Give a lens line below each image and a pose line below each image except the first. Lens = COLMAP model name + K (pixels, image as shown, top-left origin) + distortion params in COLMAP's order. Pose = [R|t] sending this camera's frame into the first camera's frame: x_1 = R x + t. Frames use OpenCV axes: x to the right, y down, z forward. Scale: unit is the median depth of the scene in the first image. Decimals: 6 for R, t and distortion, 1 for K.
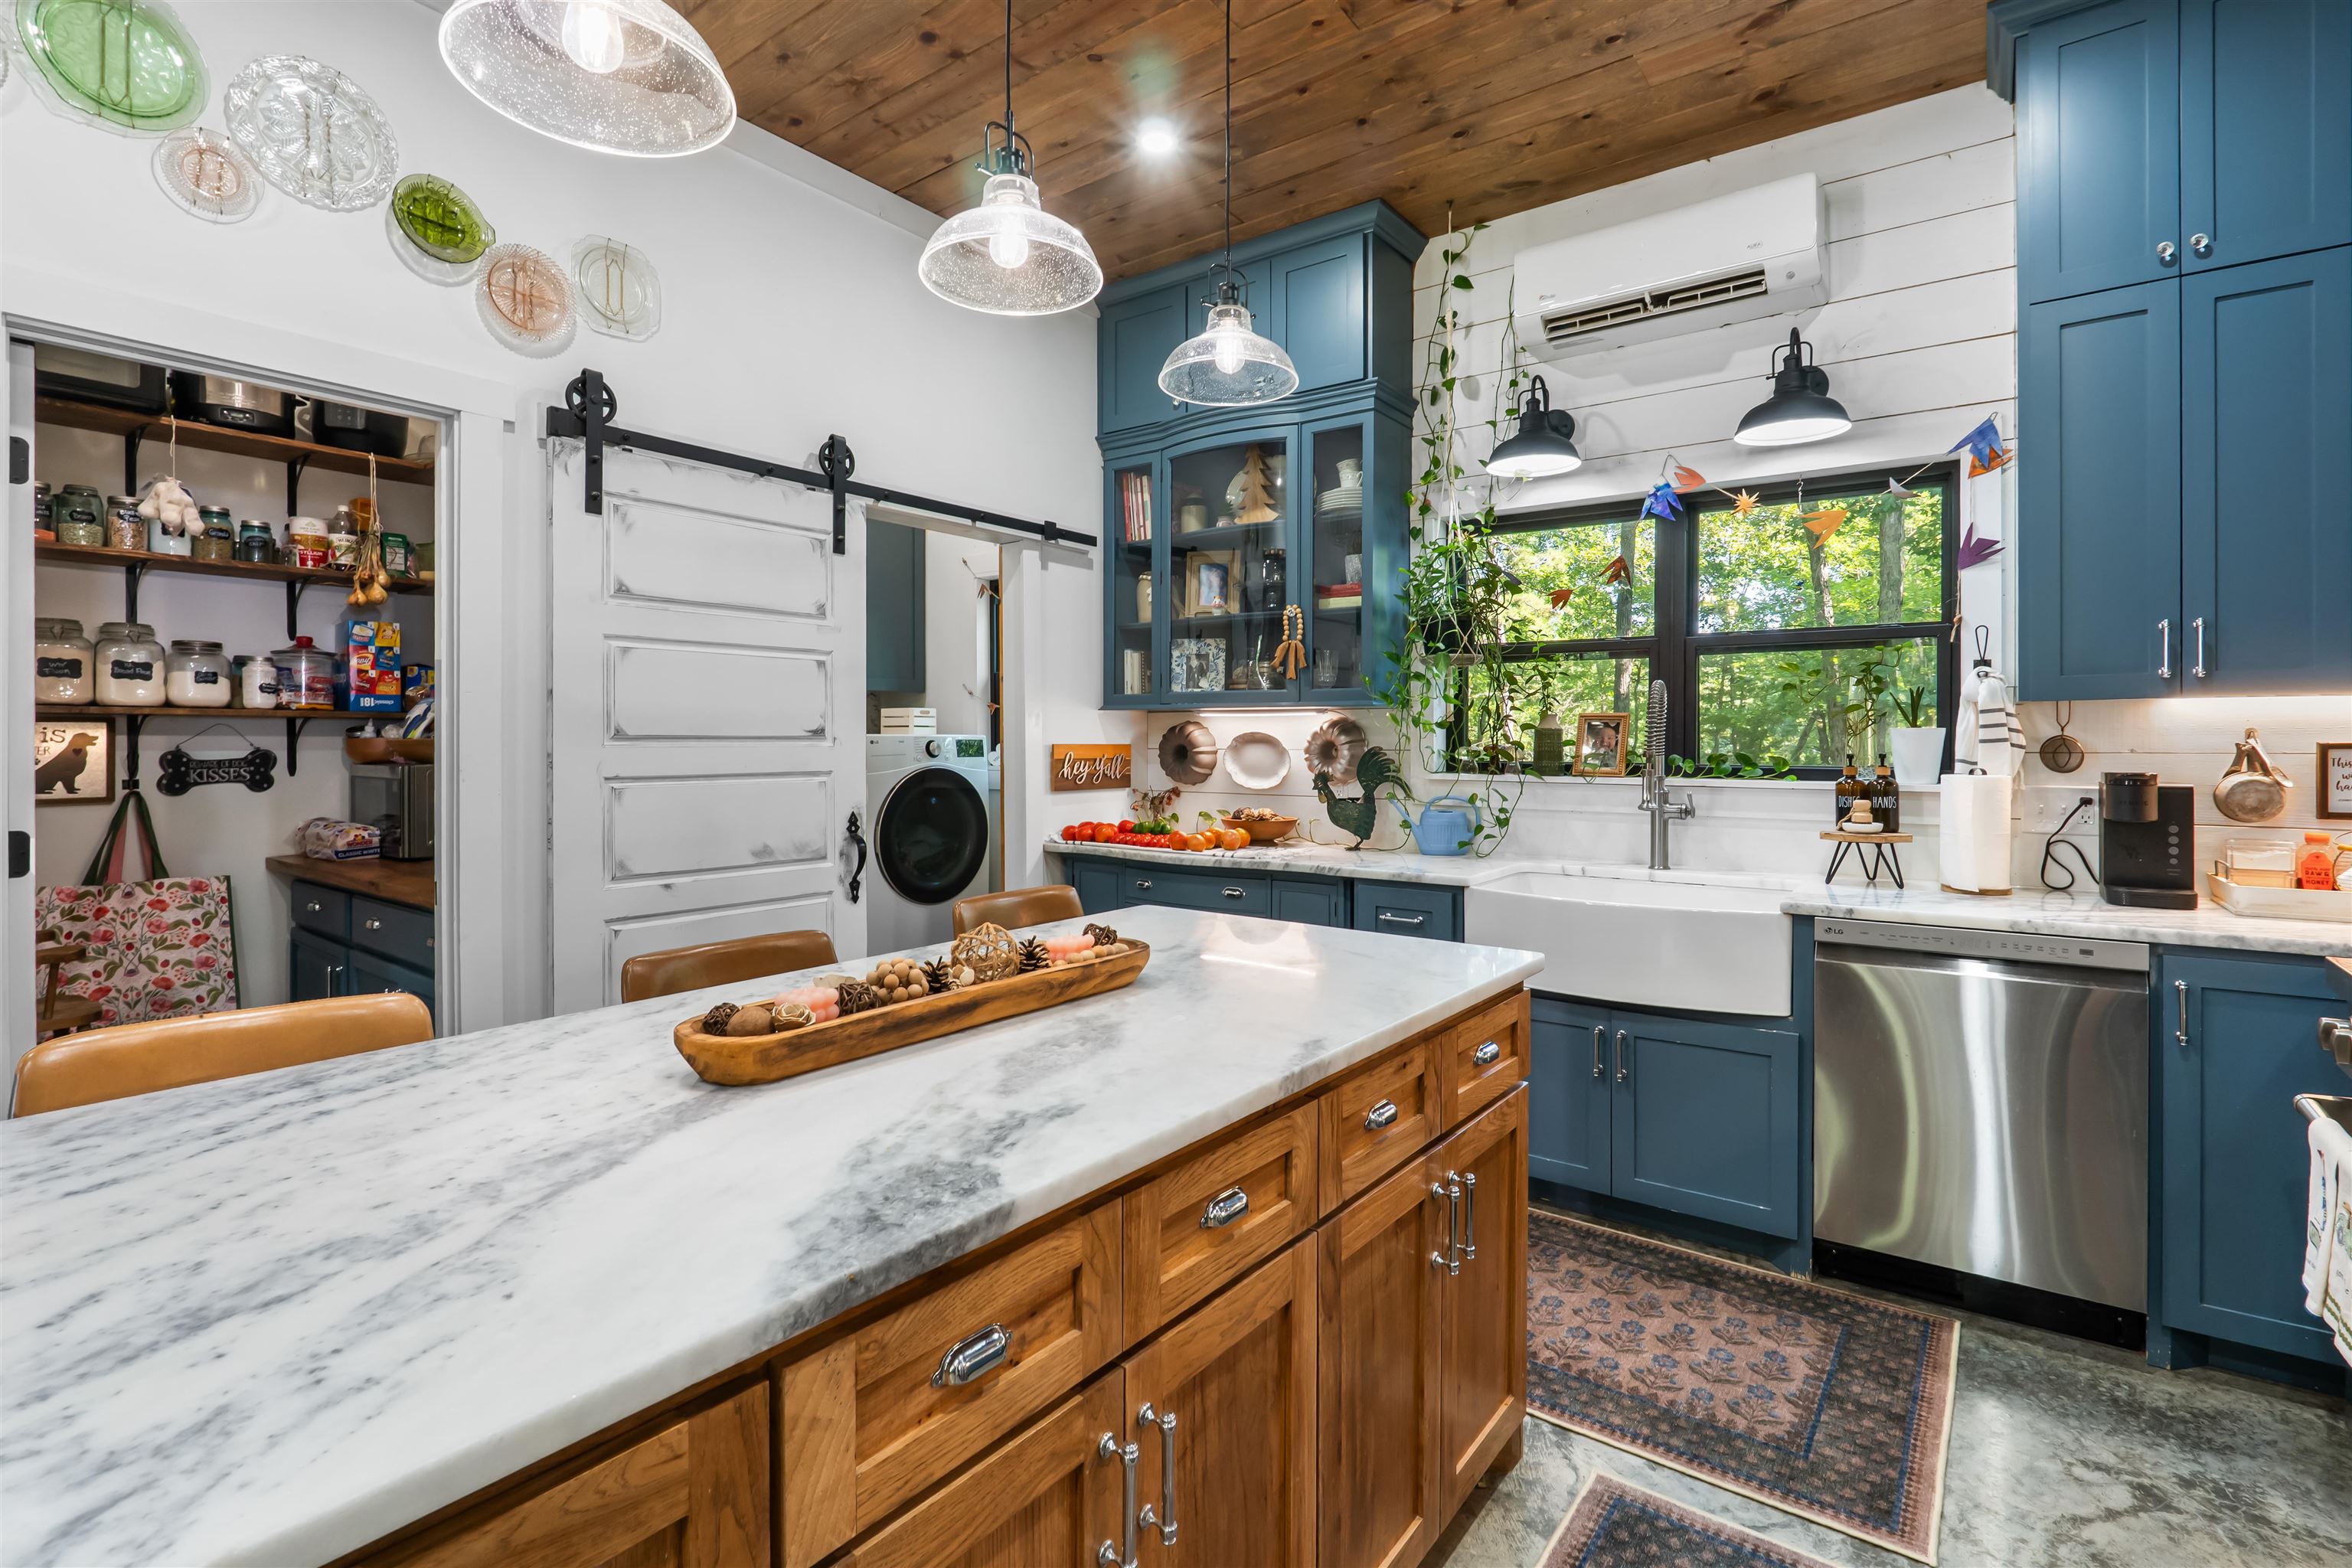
lens RADIAL K [[1096.0, 0, 1180.9], [0, 1096.0, 728.6], [0, 0, 1]] dist [0.000905, -0.007309]
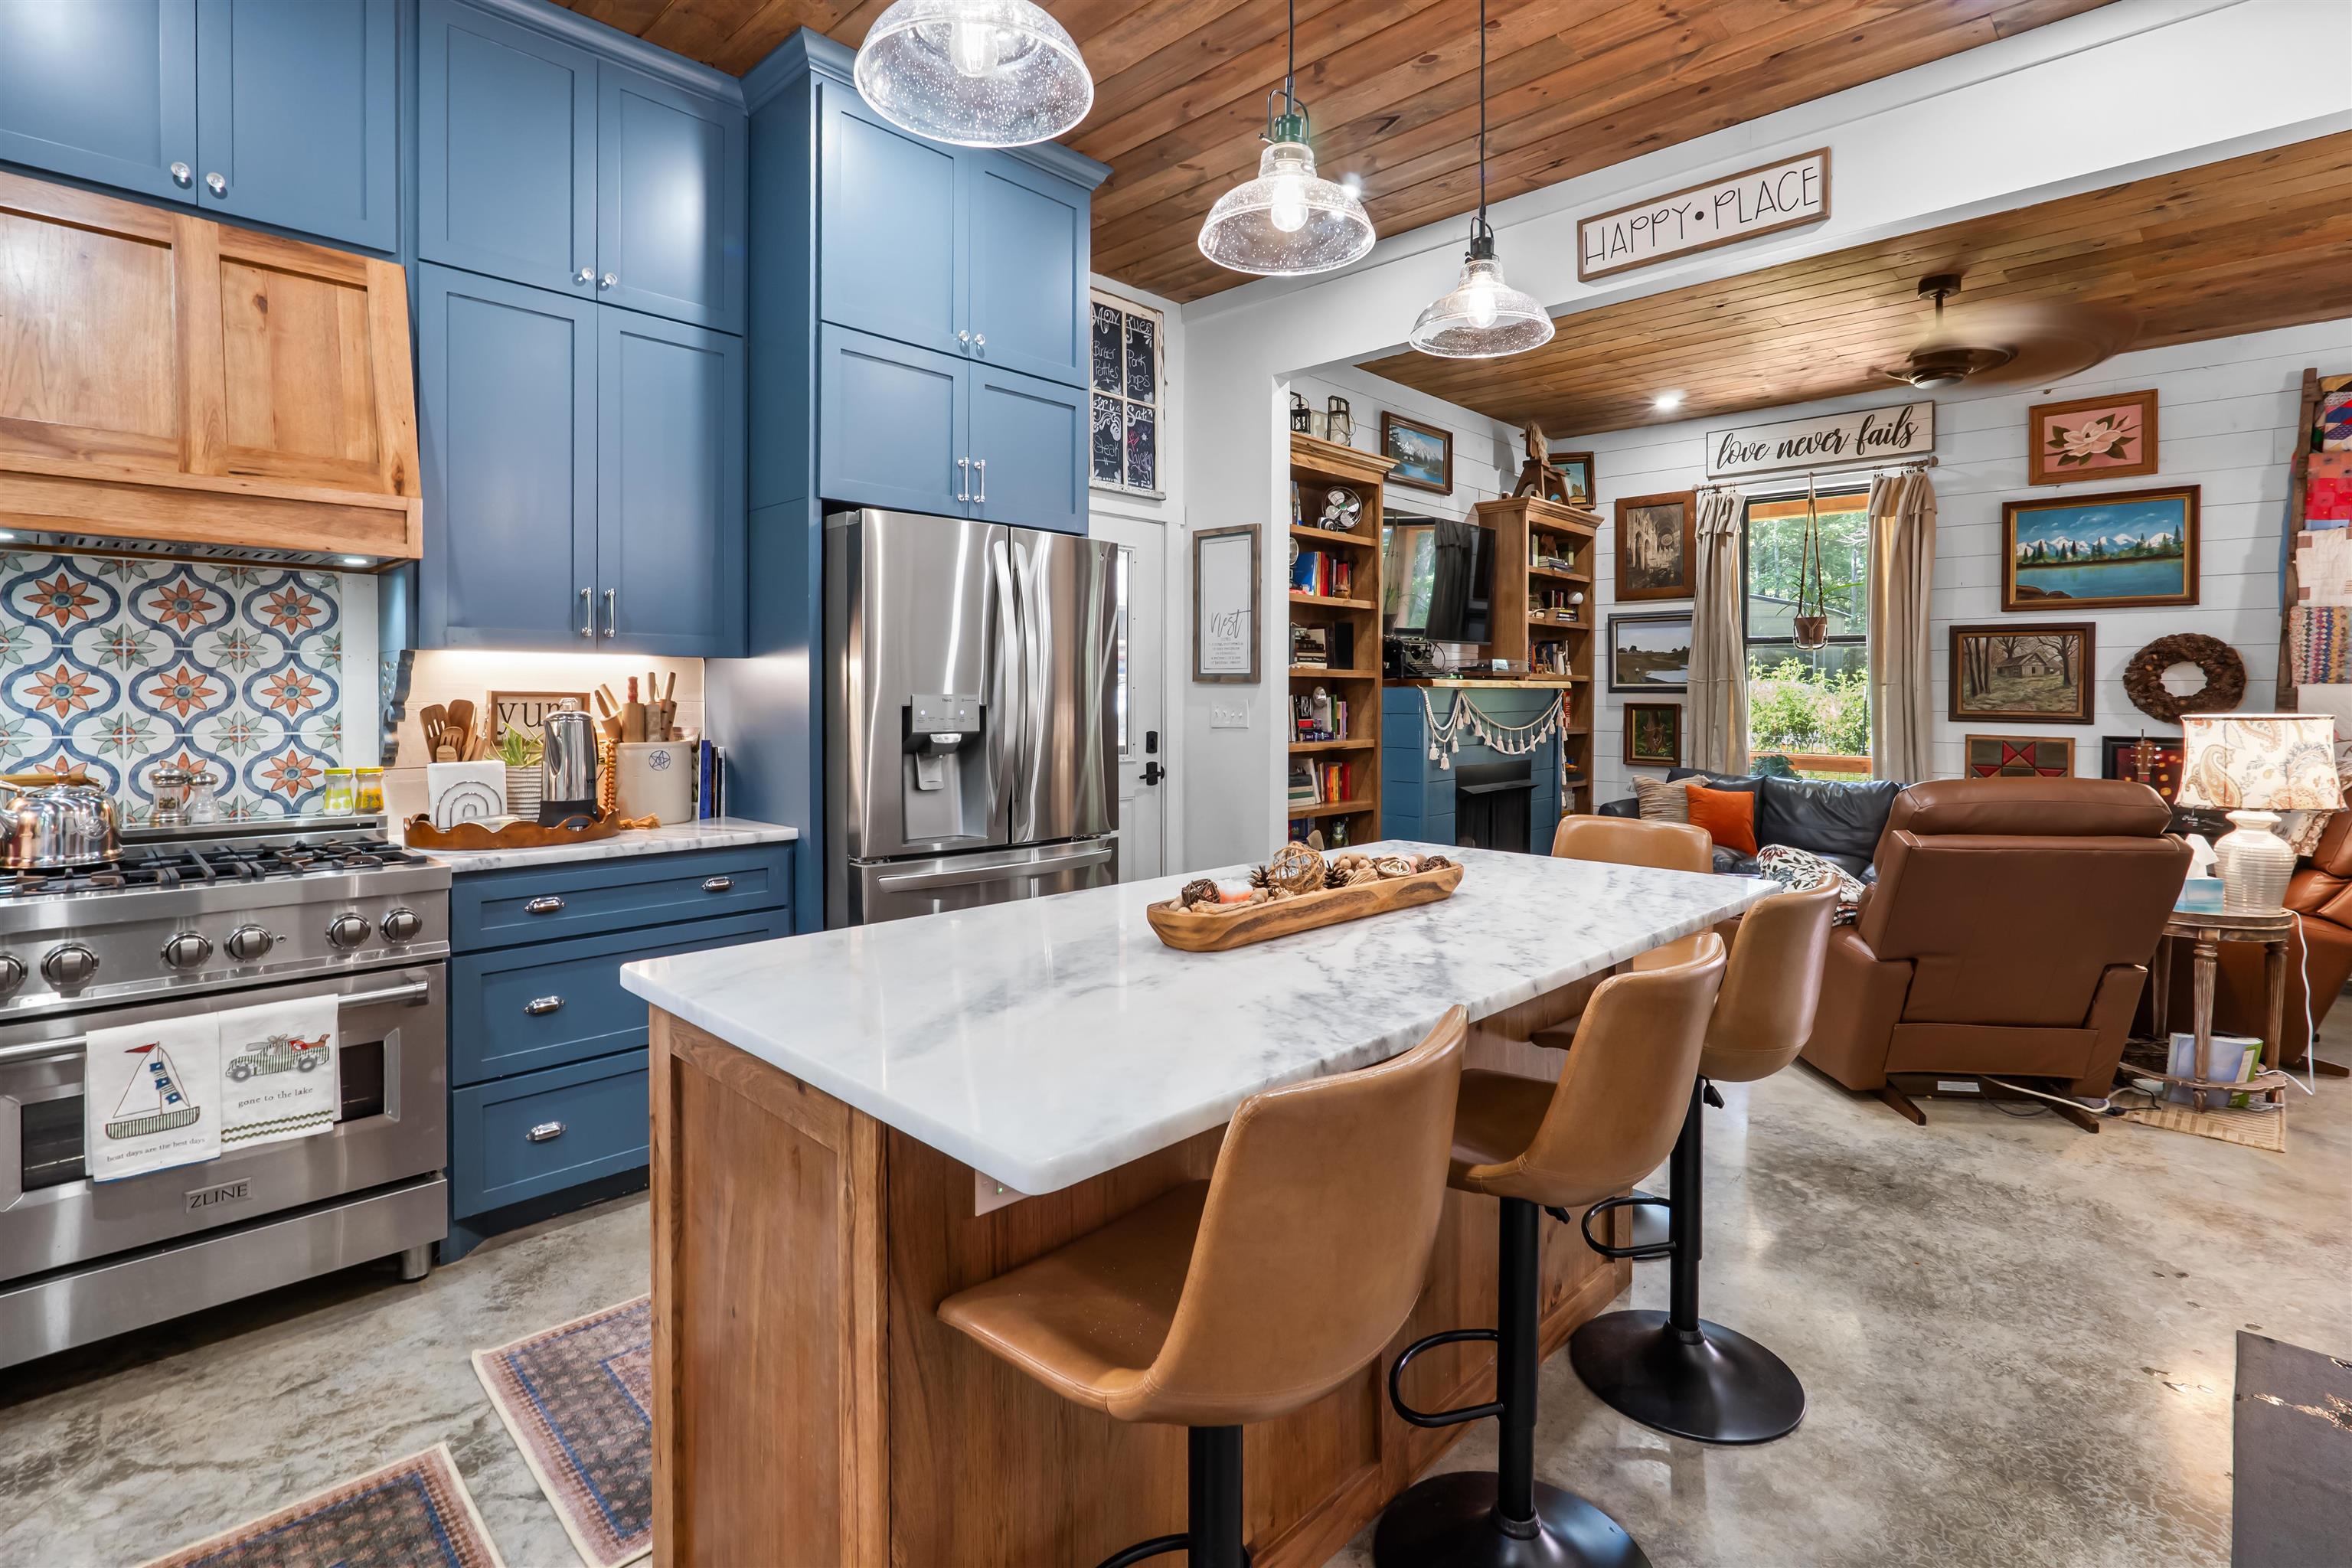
lens RADIAL K [[1096.0, 0, 1180.9], [0, 1096.0, 728.6], [0, 0, 1]] dist [0.000905, -0.007309]
pose [[-0.991369, -0.007425, 0.130892, -0.088800], [-0.004546, 0.999741, 0.022281, 0.014241], [-0.131024, 0.021494, -0.991146, 1.009947]]
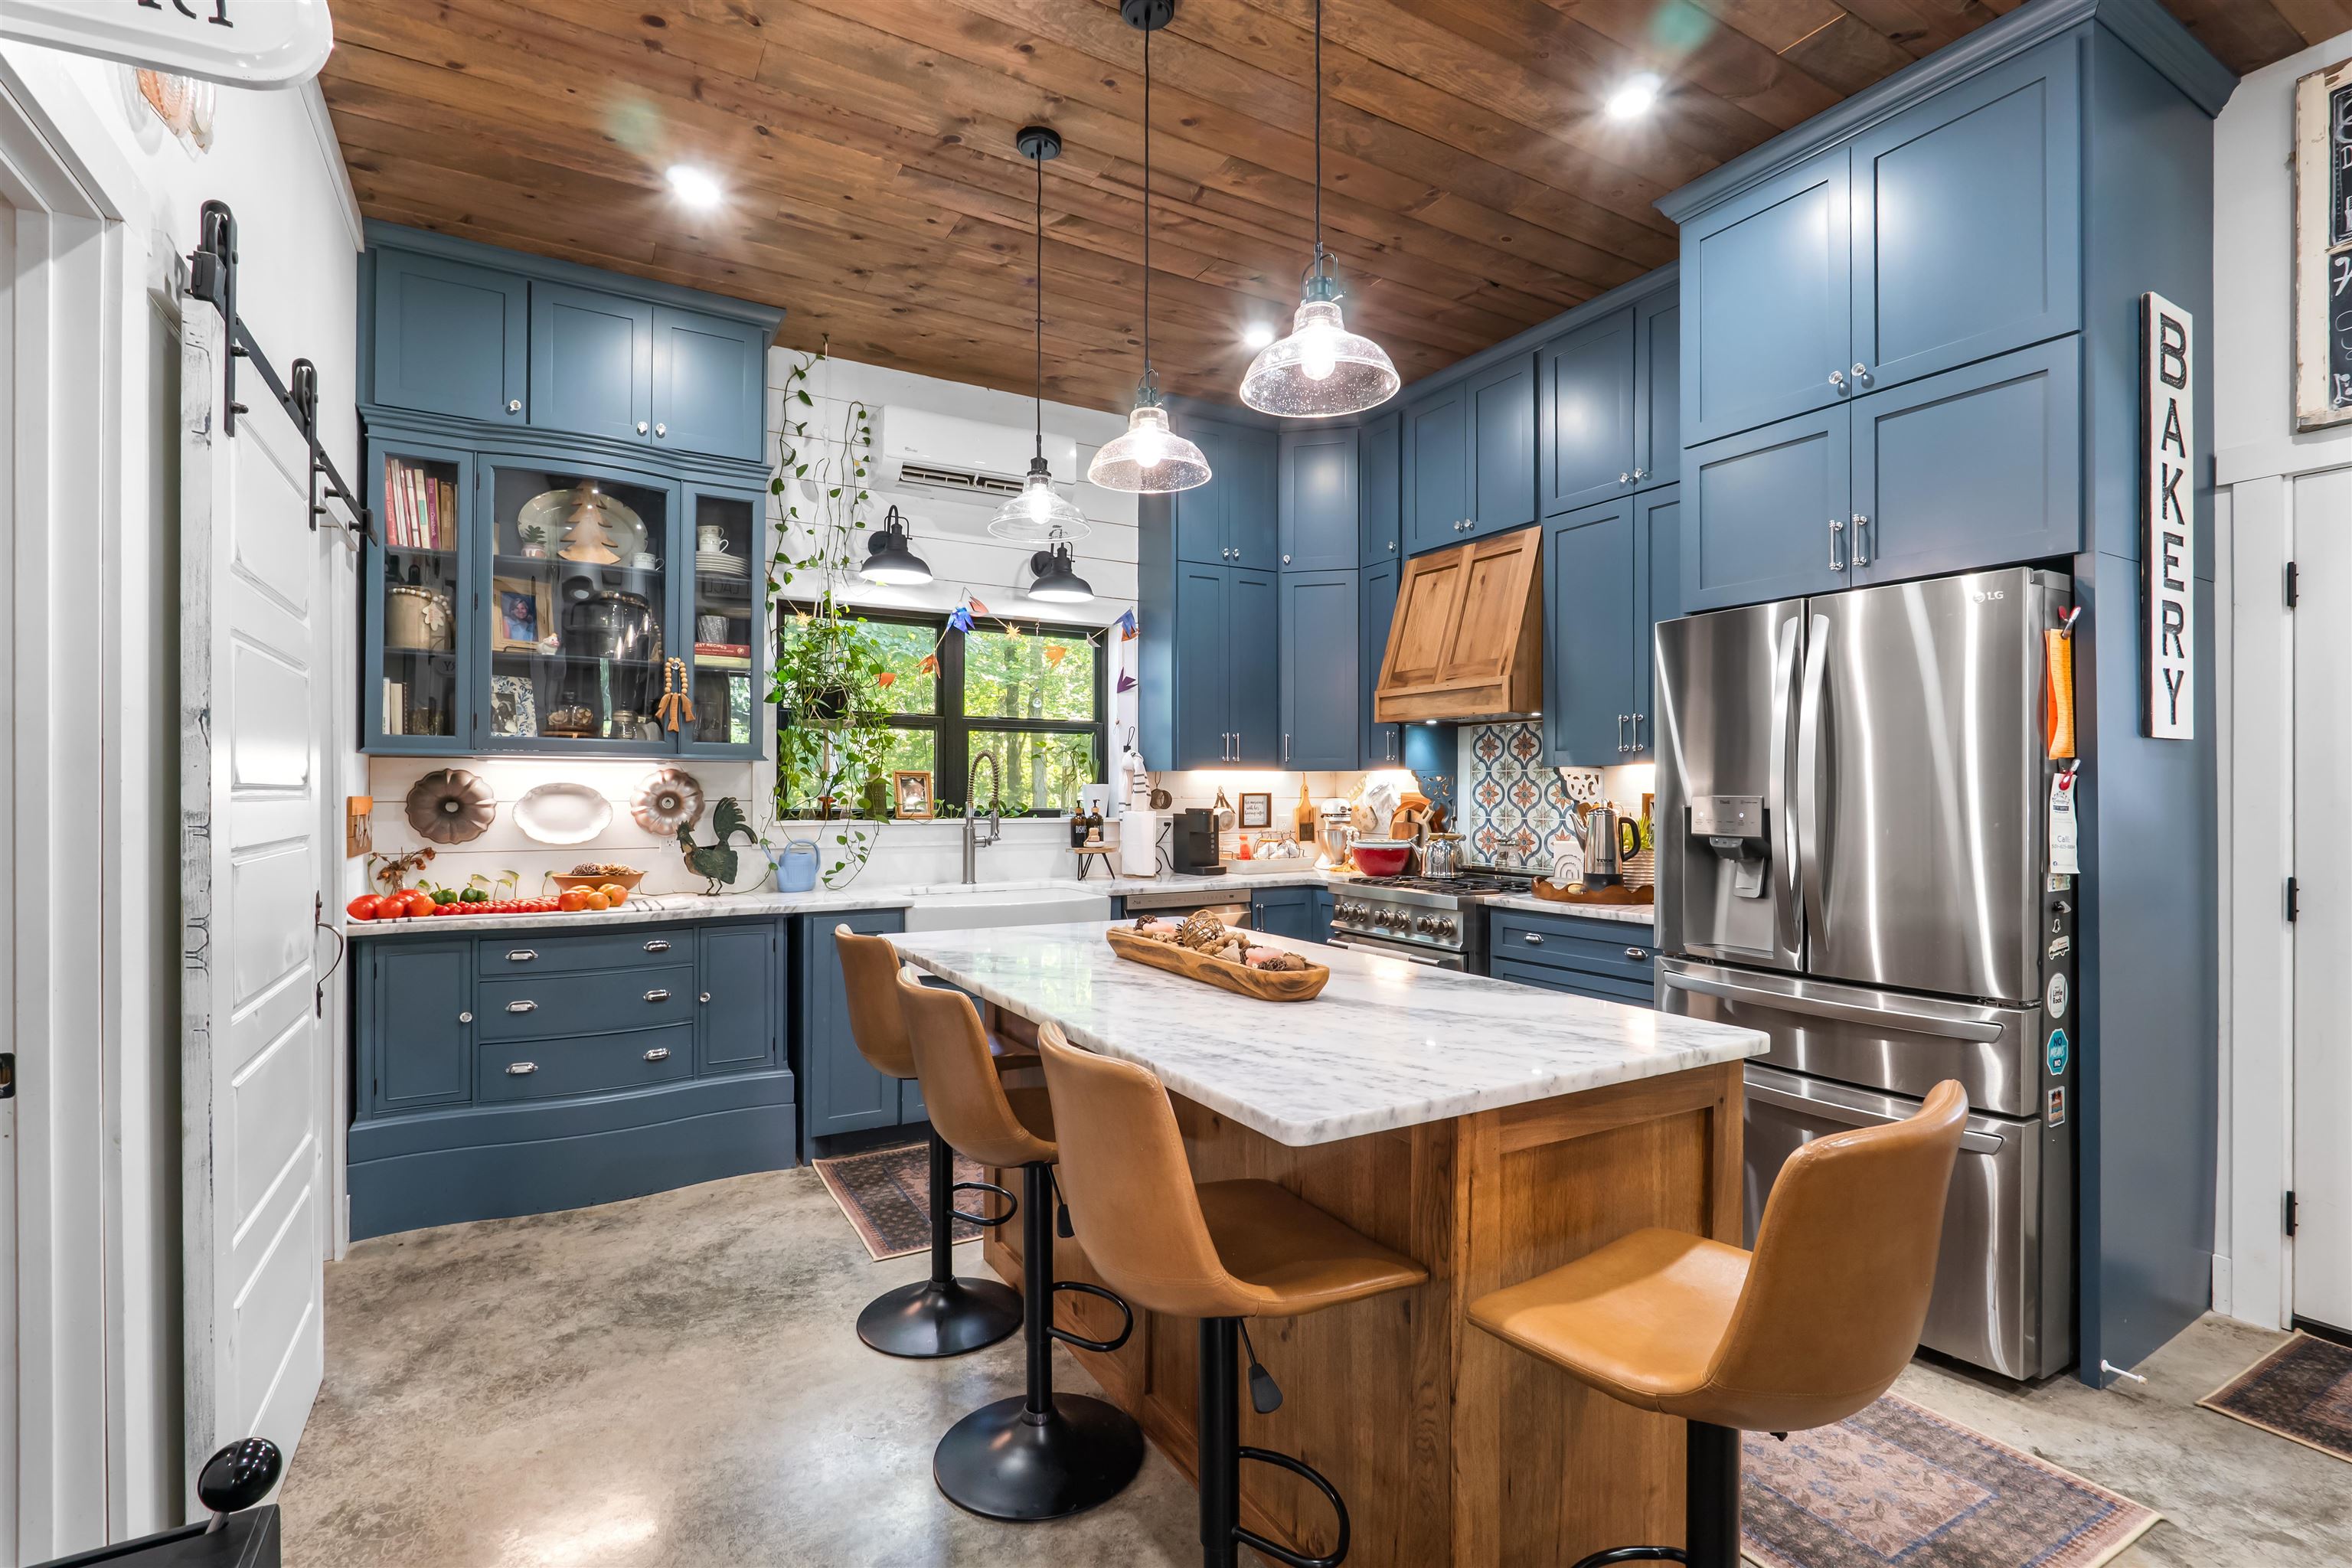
lens RADIAL K [[1101.5, 0, 1183.1], [0, 1101.5, 788.3], [0, 0, 1]] dist [-0.022223, -0.000020]
pose [[0.387645, 0.004319, 0.921799, -0.733344], [-0.008150, 0.999966, -0.001257, 0.006117], [-0.921773, -0.007025, 0.387667, 0.196527]]
